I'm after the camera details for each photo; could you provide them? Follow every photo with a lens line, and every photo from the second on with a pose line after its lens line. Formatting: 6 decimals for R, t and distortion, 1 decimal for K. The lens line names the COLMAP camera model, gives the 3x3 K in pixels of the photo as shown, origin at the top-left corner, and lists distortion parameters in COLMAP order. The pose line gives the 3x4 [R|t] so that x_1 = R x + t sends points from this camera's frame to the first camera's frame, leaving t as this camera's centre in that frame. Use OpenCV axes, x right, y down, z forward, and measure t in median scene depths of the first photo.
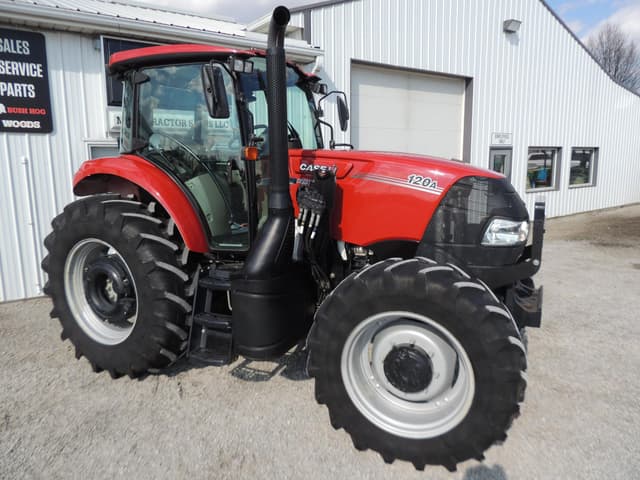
lens RADIAL K [[472.7, 0, 299.0], [0, 472.7, 250.1], [0, 0, 1]] dist [0.061977, -0.000445]
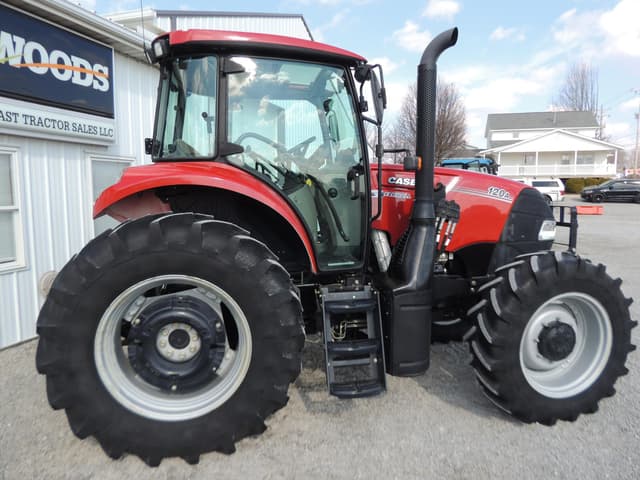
lens RADIAL K [[494.5, 0, 317.6], [0, 494.5, 252.4], [0, 0, 1]] dist [0.006154, 0.001687]
pose [[0.751639, -0.074289, 0.655378, -0.916016], [0.116046, 0.993032, -0.020528, -0.020263], [-0.649286, 0.091483, 0.755022, 0.357741]]
